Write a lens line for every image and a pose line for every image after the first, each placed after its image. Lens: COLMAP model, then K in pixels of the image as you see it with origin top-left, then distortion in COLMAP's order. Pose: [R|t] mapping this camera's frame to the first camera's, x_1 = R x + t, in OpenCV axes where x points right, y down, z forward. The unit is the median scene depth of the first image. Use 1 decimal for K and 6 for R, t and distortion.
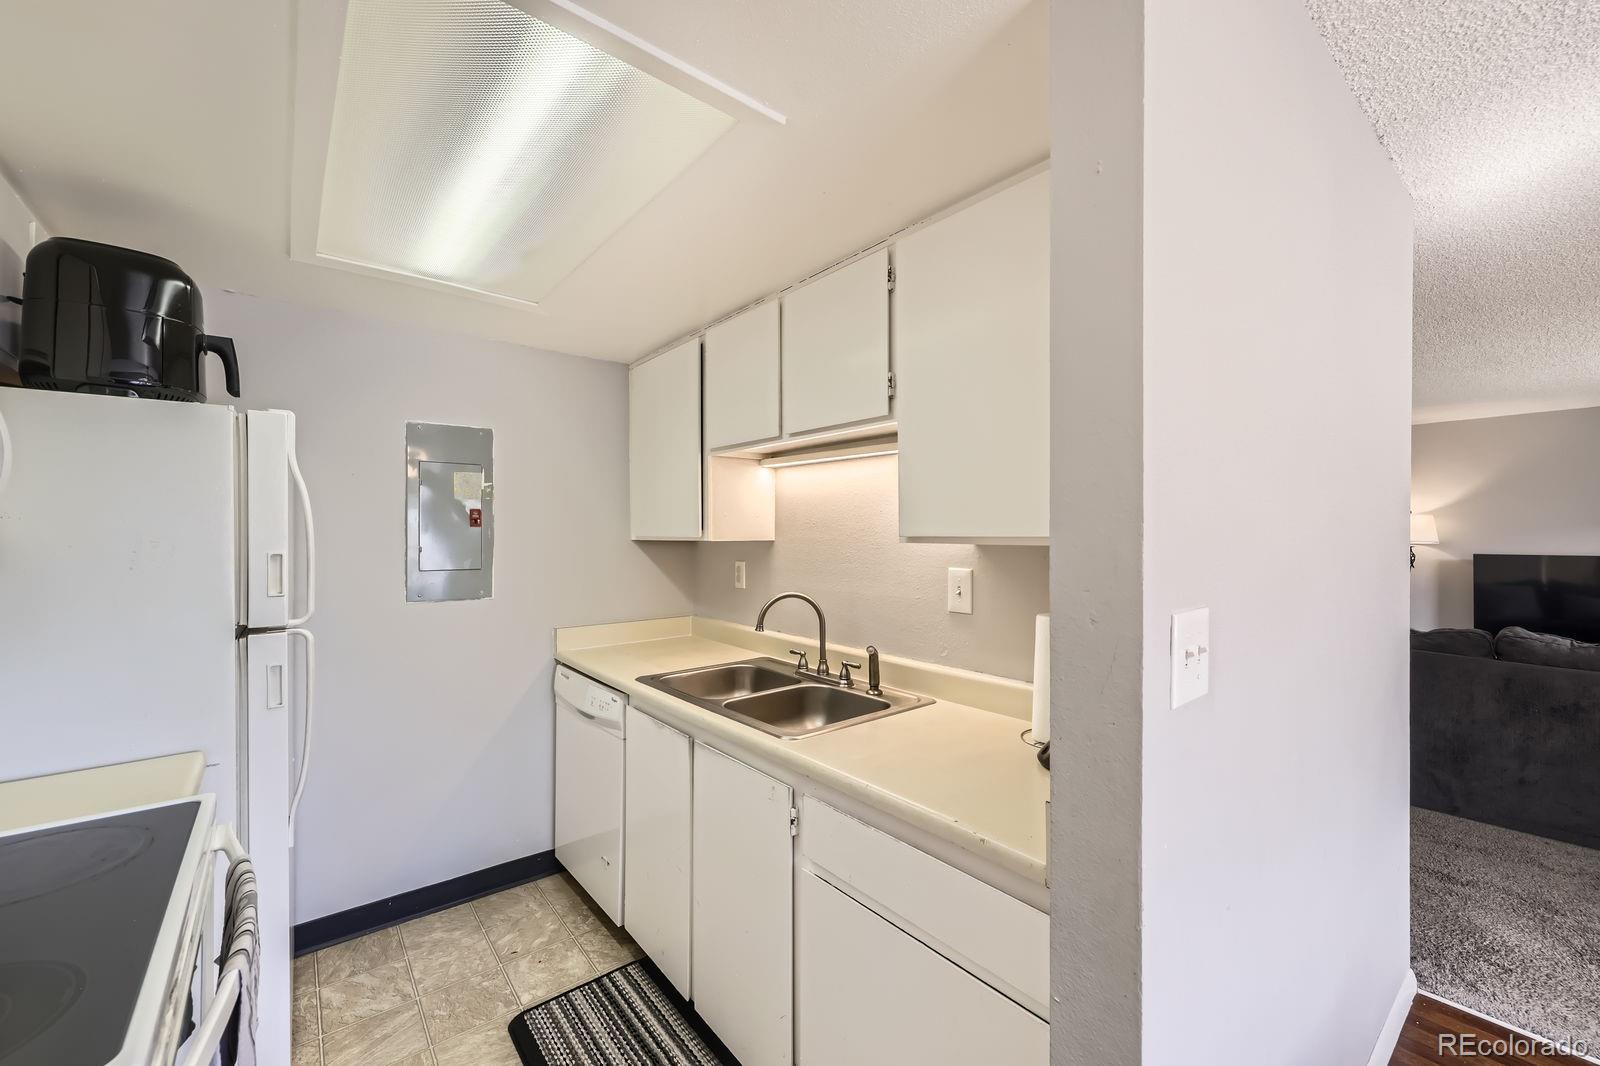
lens RADIAL K [[627.3, 0, 791.7], [0, 627.3, 542.5], [0, 0, 1]] dist [-0.000608, -0.000165]
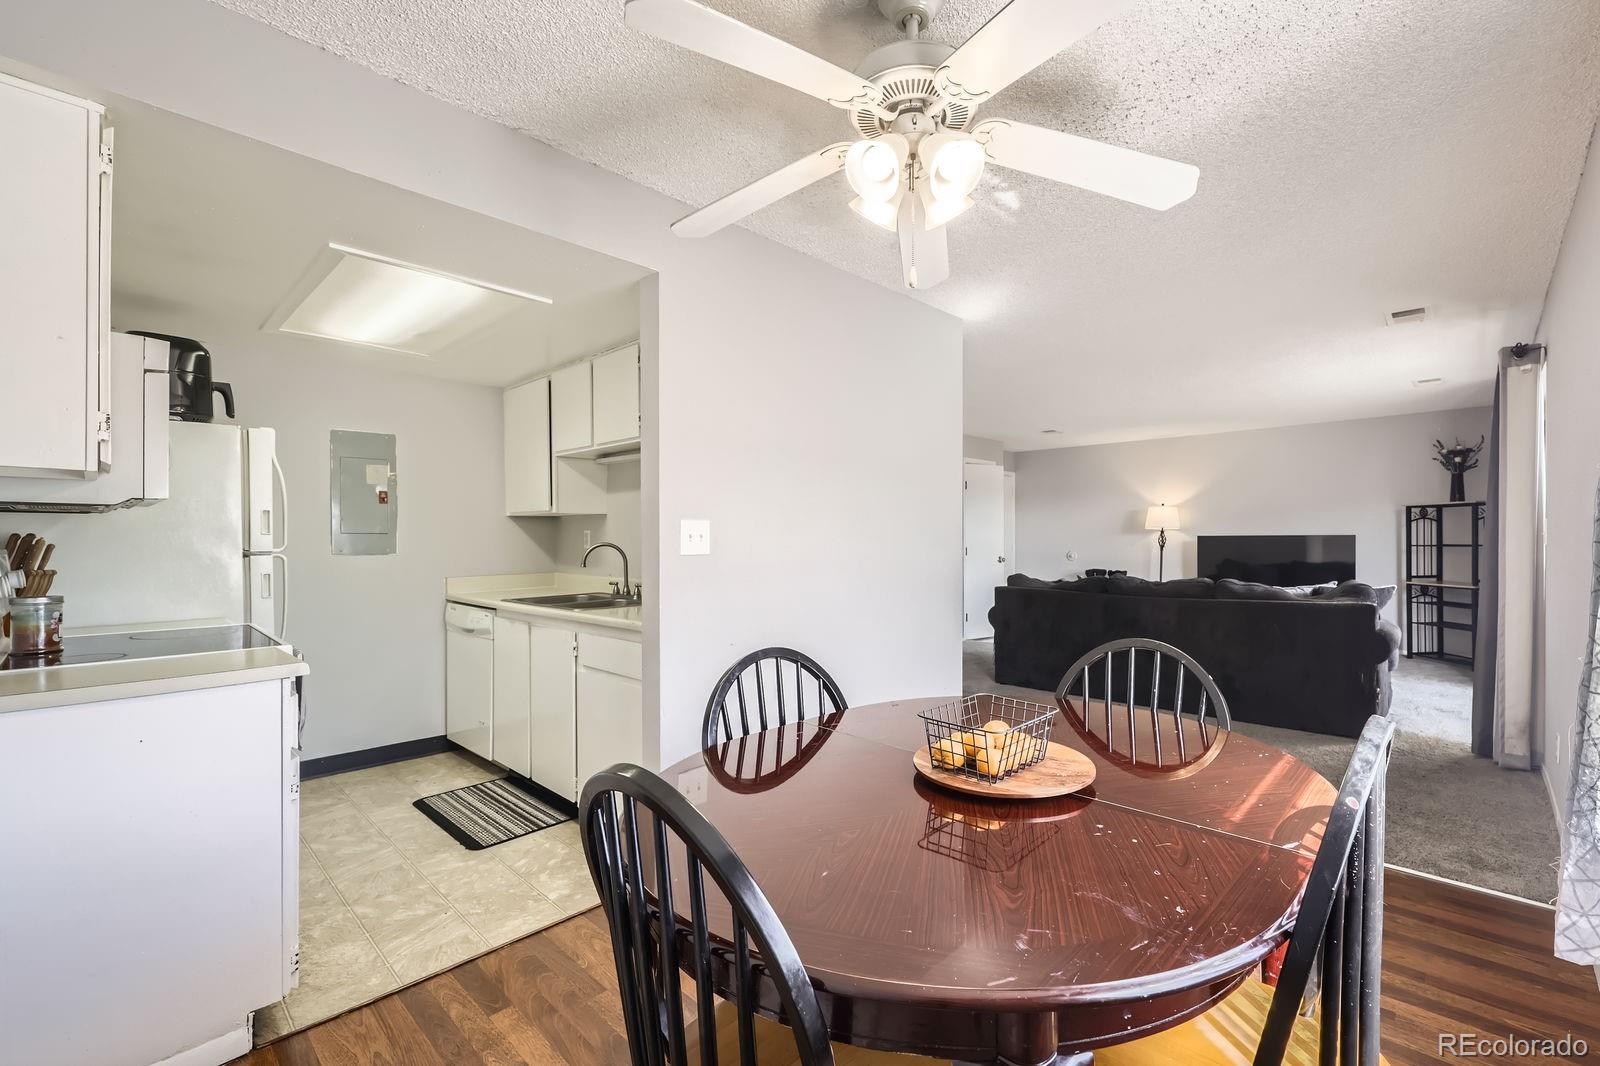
lens RADIAL K [[627.3, 0, 827.3], [0, 627.3, 544.3], [0, 0, 1]] dist [-0.000608, -0.000165]
pose [[0.985752, -0.008015, 0.168016, 0.248866], [0.007033, 0.999955, 0.006439, 0.065819], [-0.168060, -0.005166, 0.985763, -0.573548]]
